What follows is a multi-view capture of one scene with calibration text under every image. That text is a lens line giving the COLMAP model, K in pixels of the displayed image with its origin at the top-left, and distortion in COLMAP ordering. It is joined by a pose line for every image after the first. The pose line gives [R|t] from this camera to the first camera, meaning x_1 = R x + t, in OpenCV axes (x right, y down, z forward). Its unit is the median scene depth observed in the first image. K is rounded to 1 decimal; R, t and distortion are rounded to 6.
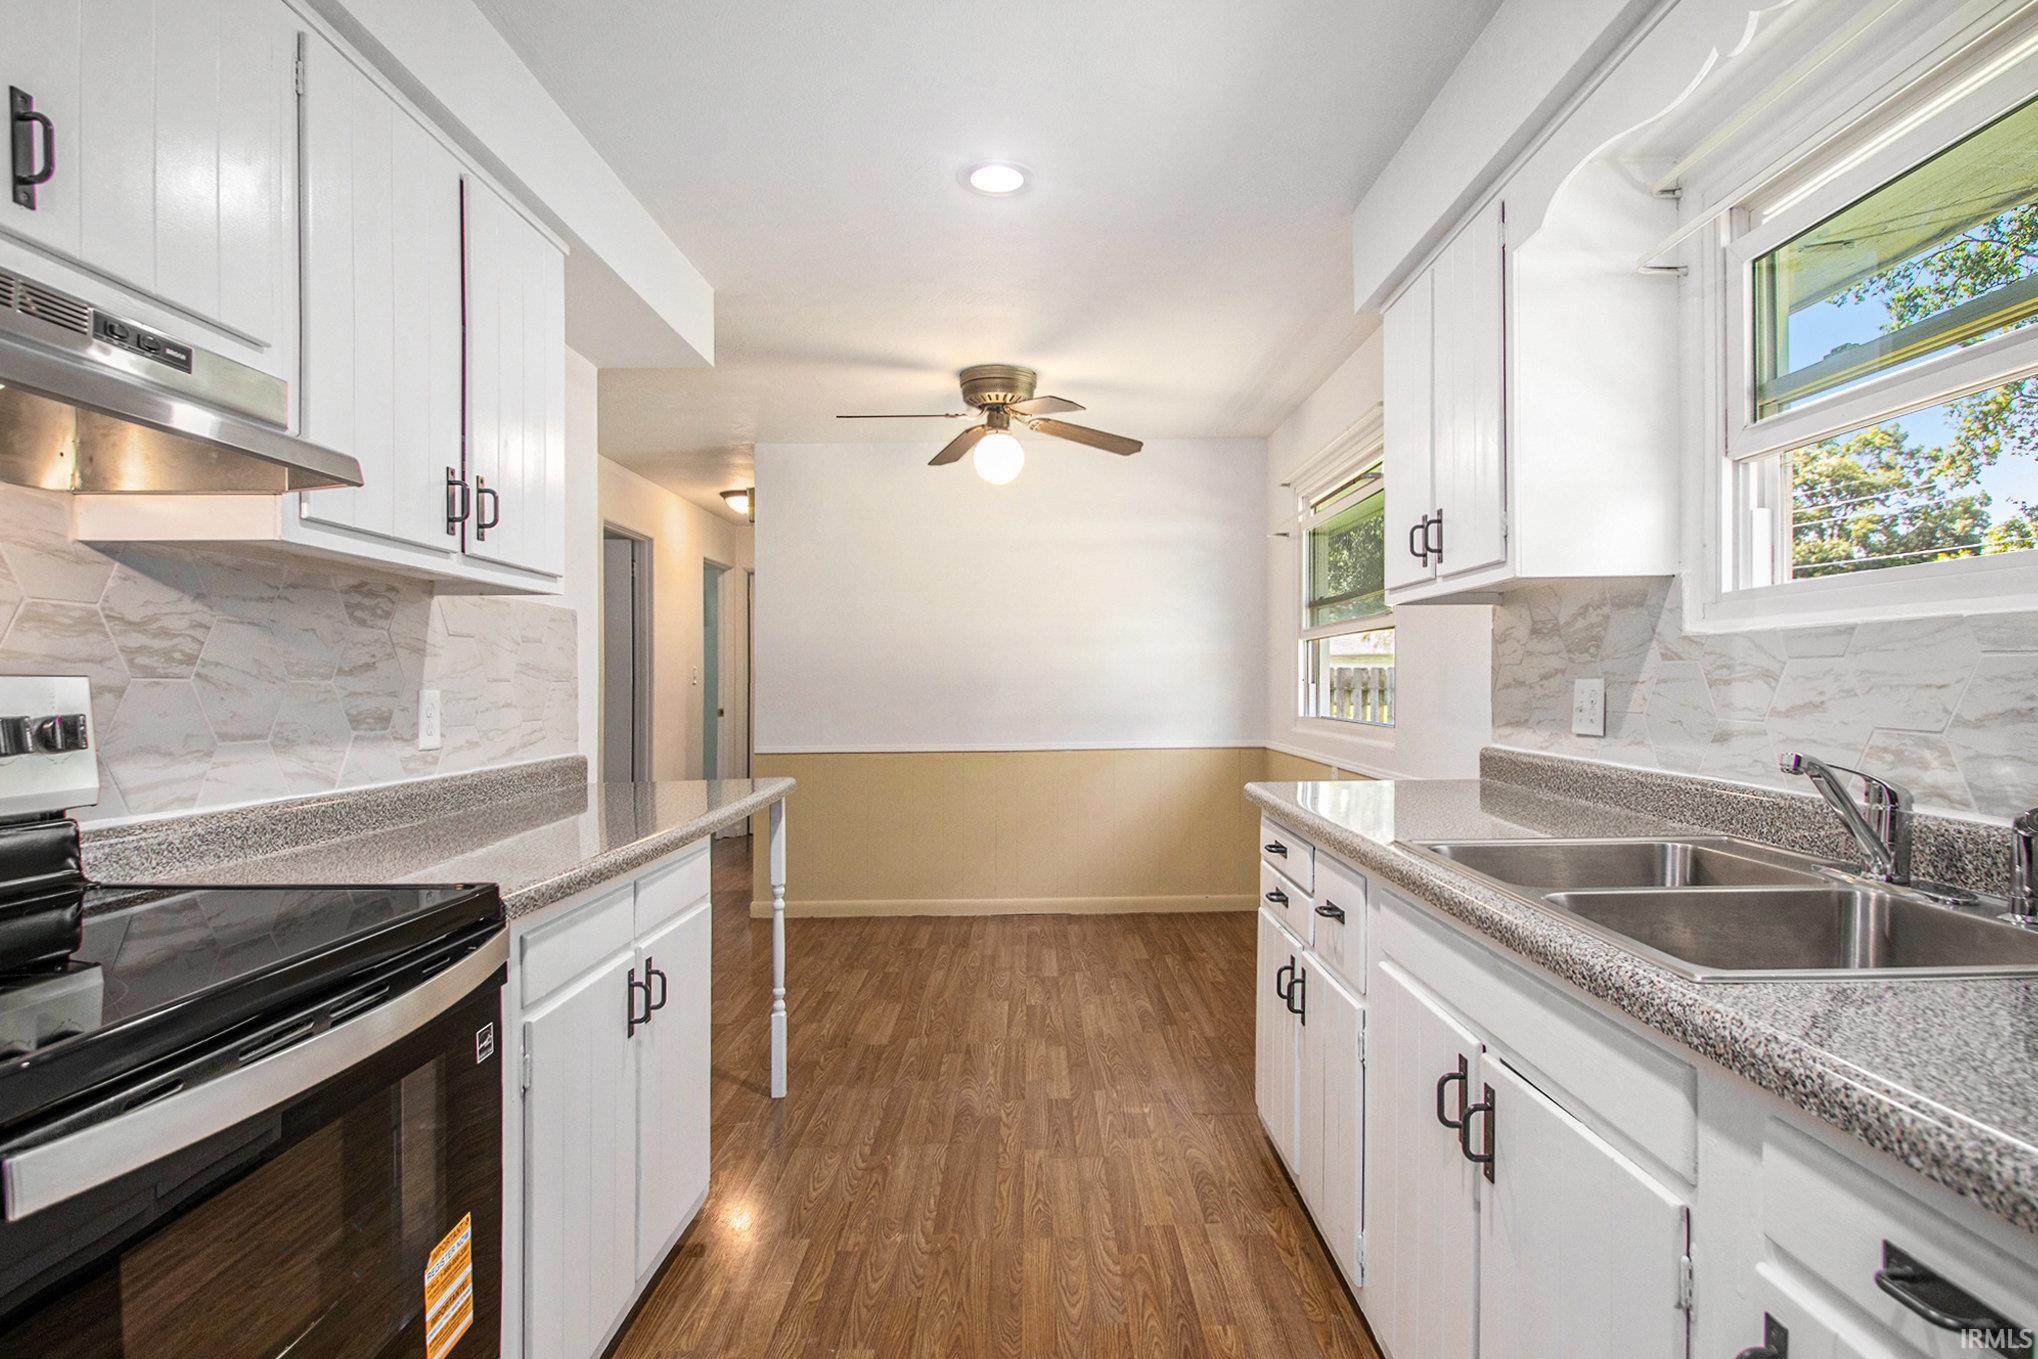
lens RADIAL K [[1042.2, 0, 1020.5], [0, 1042.2, 679.6], [0, 0, 1]] dist [0.000046, 0.000040]
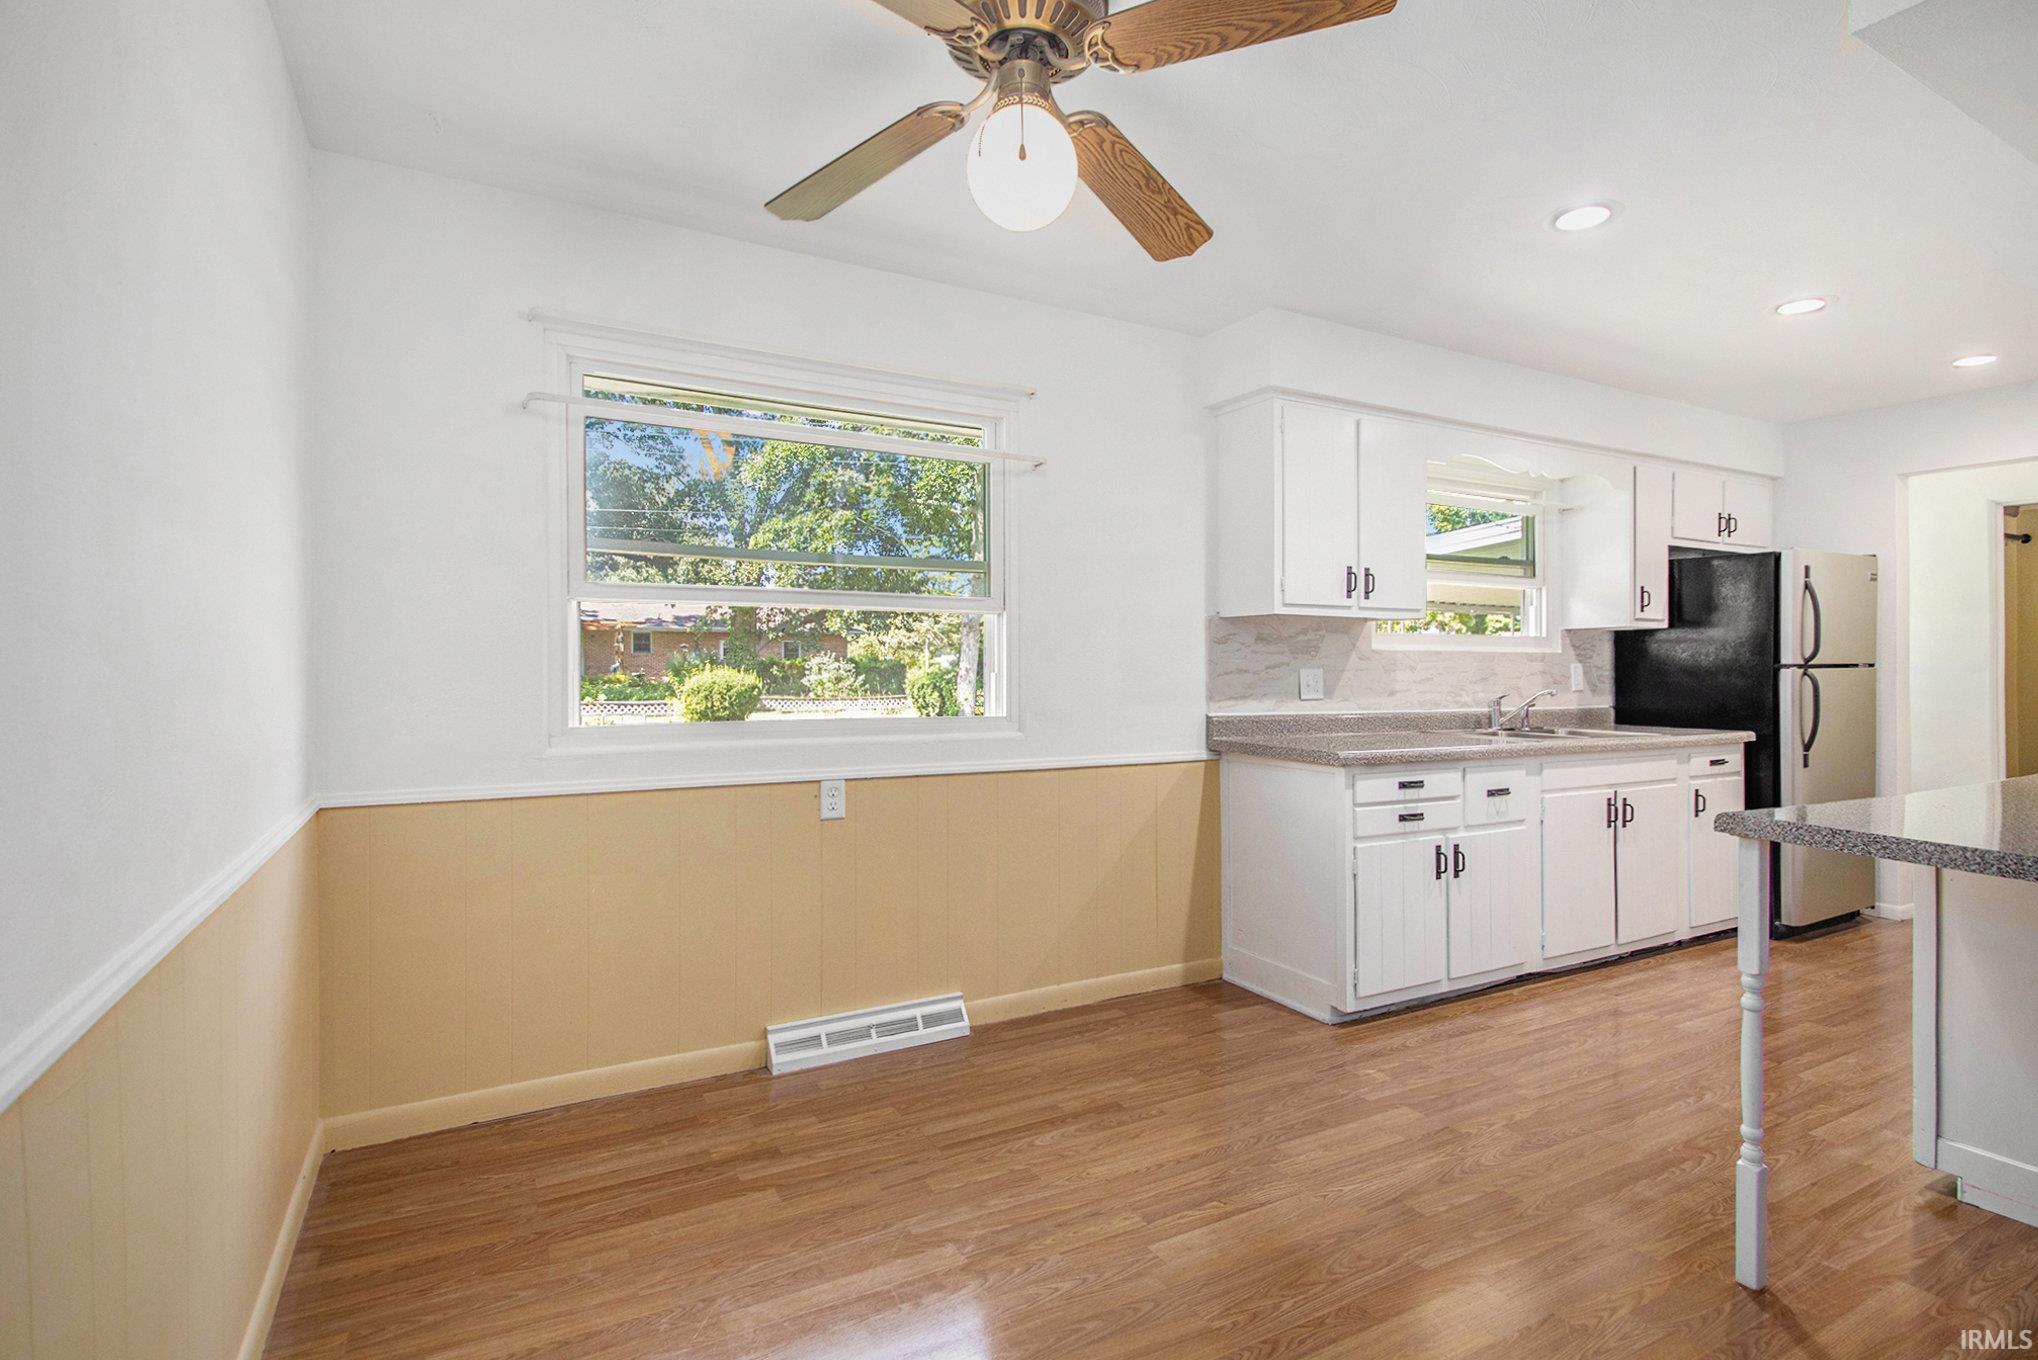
lens RADIAL K [[982.4, 0, 1018.3], [0, 982.4, 682.5], [0, 0, 1]] dist [0.004481, -0.000429]
pose [[-0.461243, -0.002204, 0.887271, -0.629628], [0.001327, 0.999994, 0.003174, 0.014359], [-0.887273, 0.002642, -0.461238, 1.863930]]
